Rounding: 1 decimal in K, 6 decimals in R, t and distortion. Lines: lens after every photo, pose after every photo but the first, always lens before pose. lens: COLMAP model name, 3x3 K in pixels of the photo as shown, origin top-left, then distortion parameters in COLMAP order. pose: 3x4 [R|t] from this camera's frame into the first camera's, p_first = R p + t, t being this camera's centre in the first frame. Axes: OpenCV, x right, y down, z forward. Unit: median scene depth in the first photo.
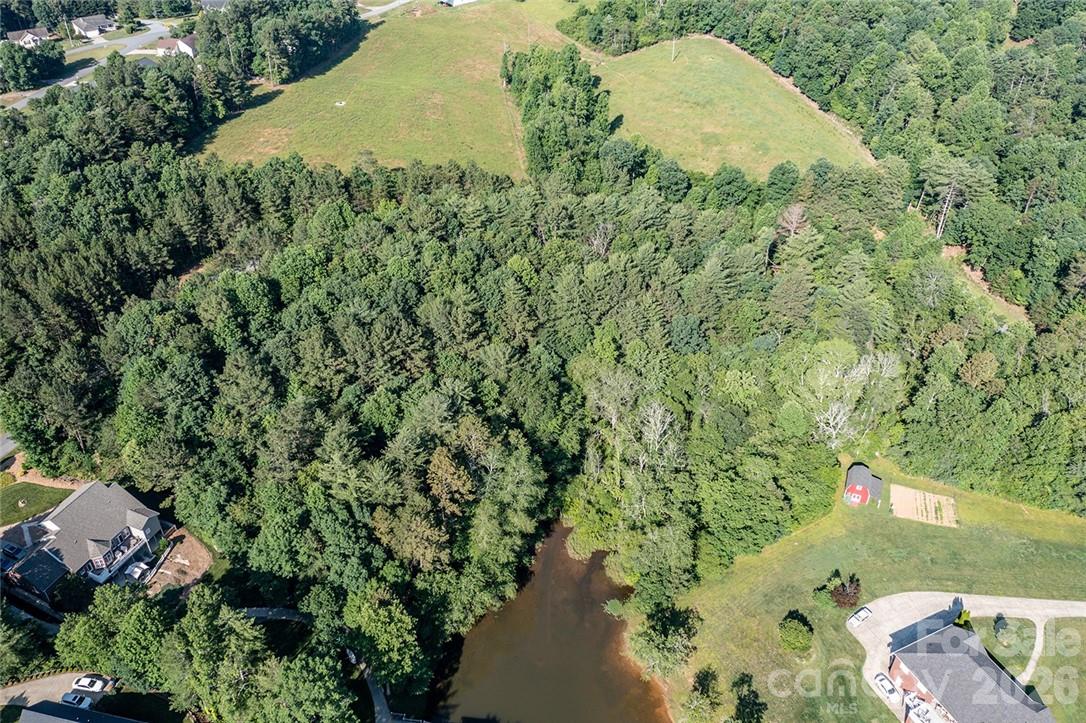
lens RADIAL K [[859.7, 0, 539.6], [0, 859.7, 349.0], [0, 0, 1]] dist [-0.022082, 0.014486]
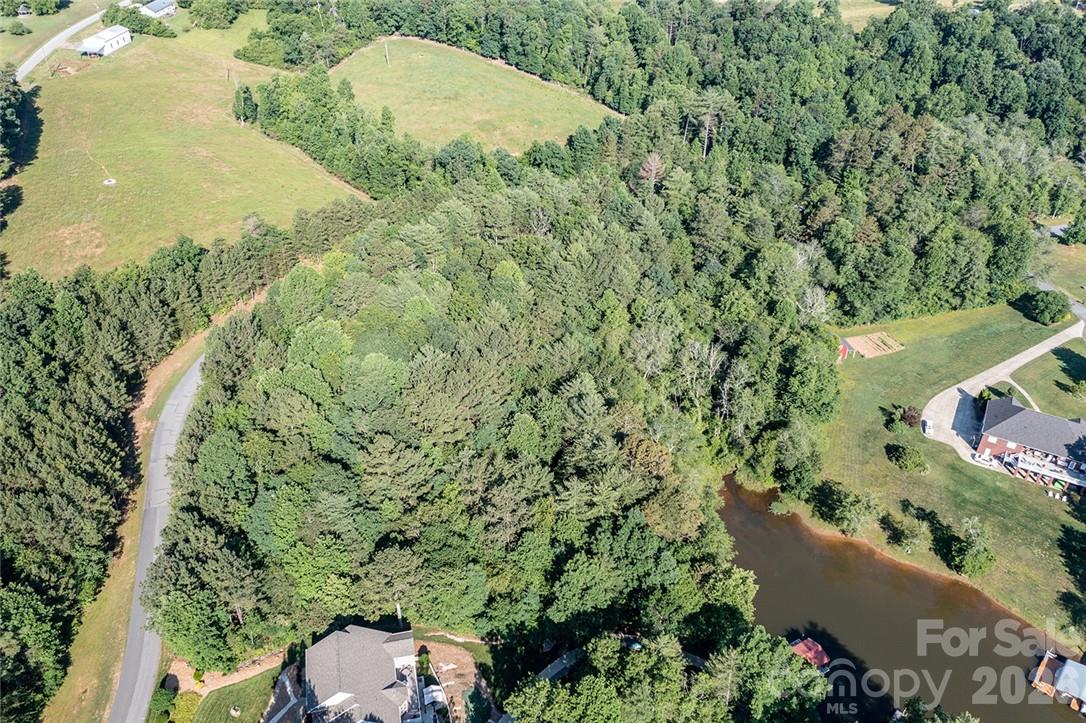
lens RADIAL K [[859.7, 0, 539.6], [0, 859.7, 349.0], [0, 0, 1]] dist [-0.022082, 0.014486]
pose [[0.805584, -0.344482, 0.482045, -0.541142], [0.345129, 0.934153, 0.090797, -0.093718], [-0.481582, 0.093223, 0.871429, 0.110370]]
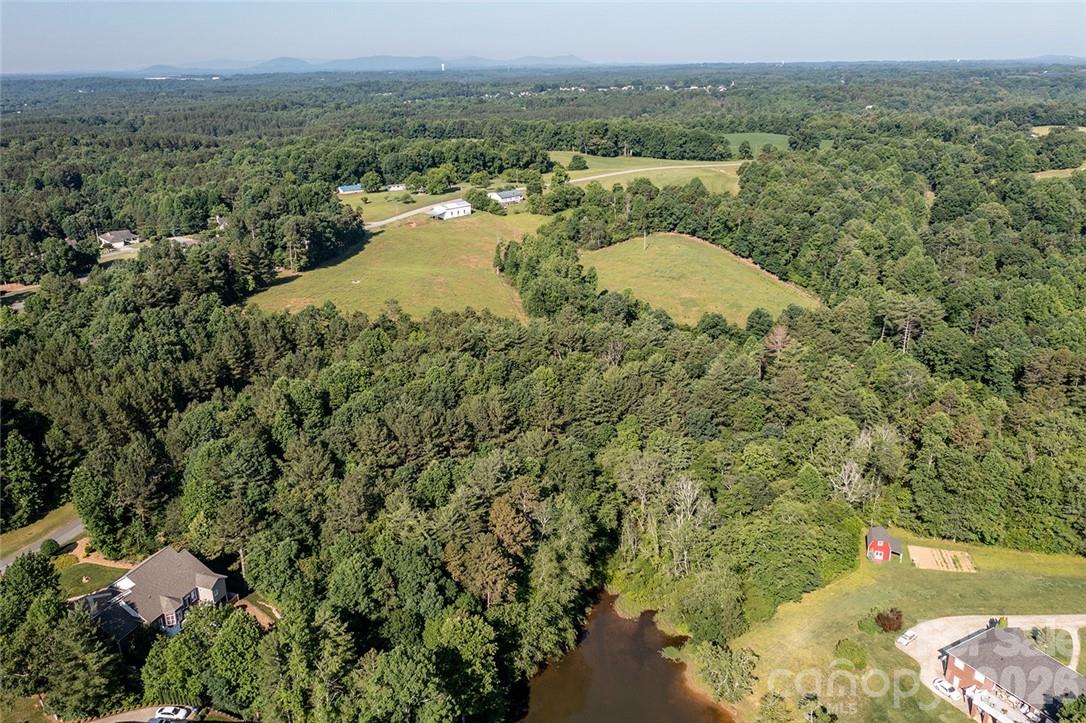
lens RADIAL K [[859.7, 0, 539.6], [0, 859.7, 349.0], [0, 0, 1]] dist [-0.022082, 0.014486]
pose [[0.997618, -0.034151, 0.059934, -0.099126], [0.050365, 0.954302, -0.294568, 0.206327], [-0.047135, 0.296885, 0.953749, -0.066486]]
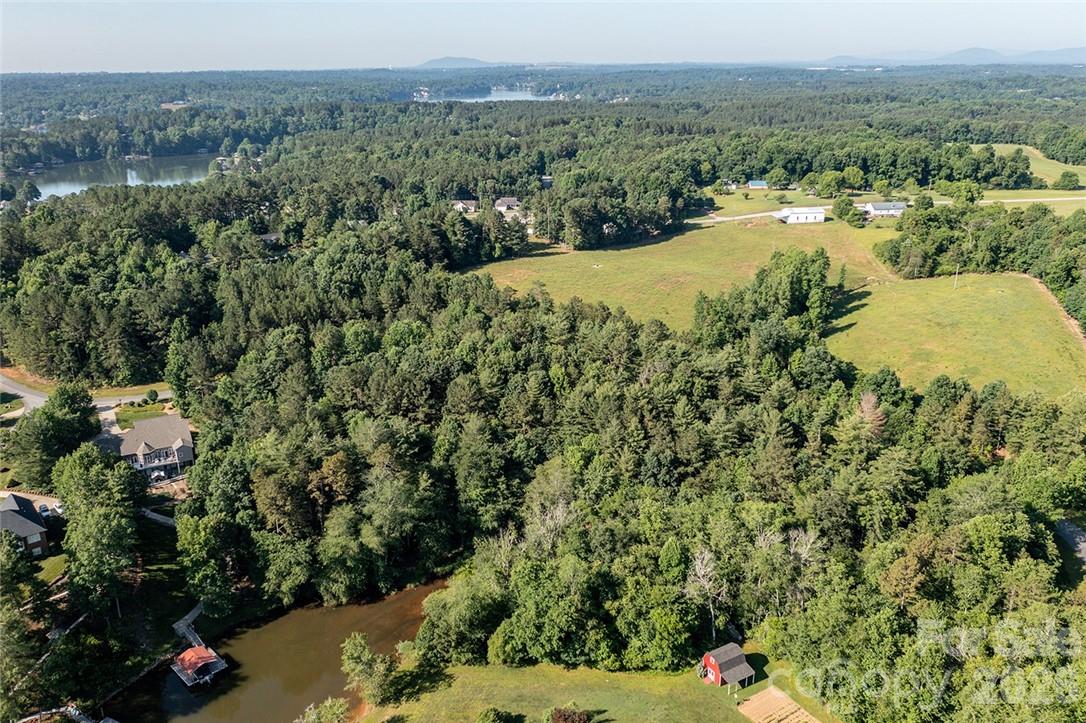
lens RADIAL K [[859.7, 0, 539.6], [0, 859.7, 349.0], [0, 0, 1]] dist [-0.022082, 0.014486]
pose [[0.791071, 0.185229, -0.583006, 0.620656], [-0.347154, 0.920655, -0.178543, 0.081154], [0.503676, 0.343633, 0.792607, 0.112717]]
